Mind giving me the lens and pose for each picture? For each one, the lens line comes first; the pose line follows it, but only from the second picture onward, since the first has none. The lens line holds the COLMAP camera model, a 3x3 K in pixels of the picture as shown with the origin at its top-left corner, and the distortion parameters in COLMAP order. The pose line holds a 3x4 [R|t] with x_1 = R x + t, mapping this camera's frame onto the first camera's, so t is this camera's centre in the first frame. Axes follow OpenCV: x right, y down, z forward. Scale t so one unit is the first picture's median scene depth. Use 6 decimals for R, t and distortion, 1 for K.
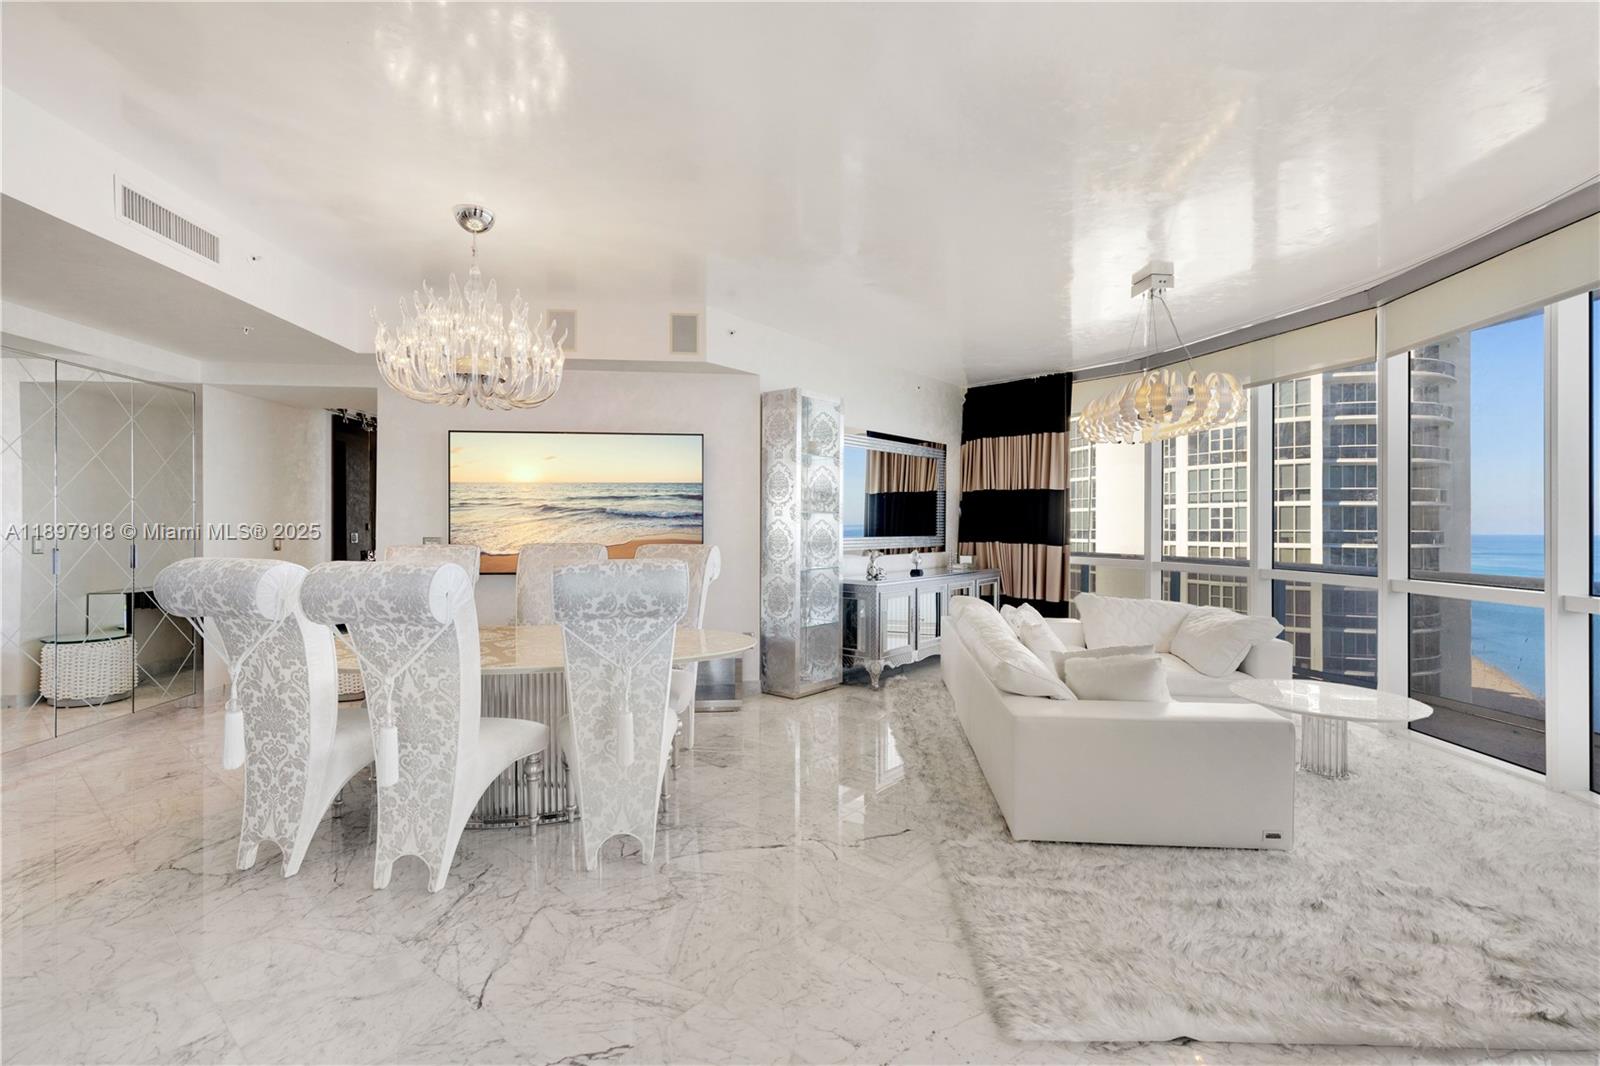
lens RADIAL K [[717.2, 0, 794.0], [0, 717.2, 520.7], [0, 0, 1]] dist [0.013505, -0.003549]
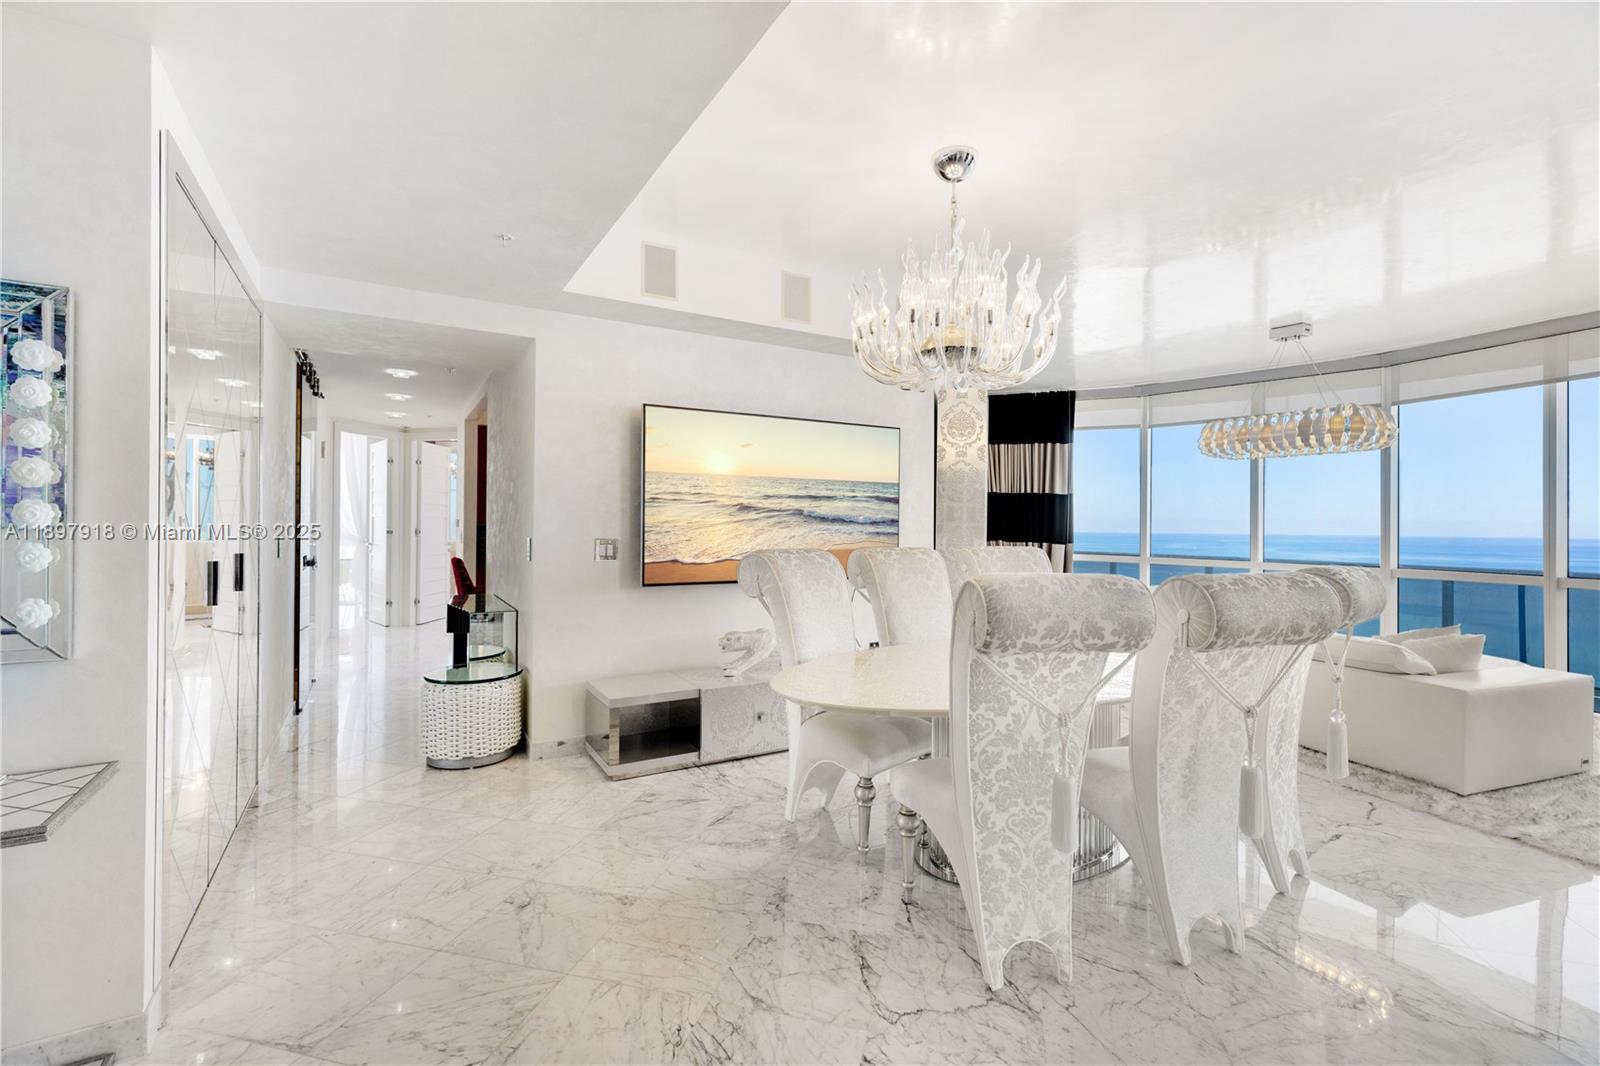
lens RADIAL K [[717.2, 0, 796.2], [0, 717.2, 524.0], [0, 0, 1]] dist [0.013505, -0.003549]
pose [[0.905915, 0.004557, 0.423435, -0.637596], [-0.006924, 0.999968, 0.004051, -0.002241], [-0.423403, -0.006602, 0.905918, 0.227128]]
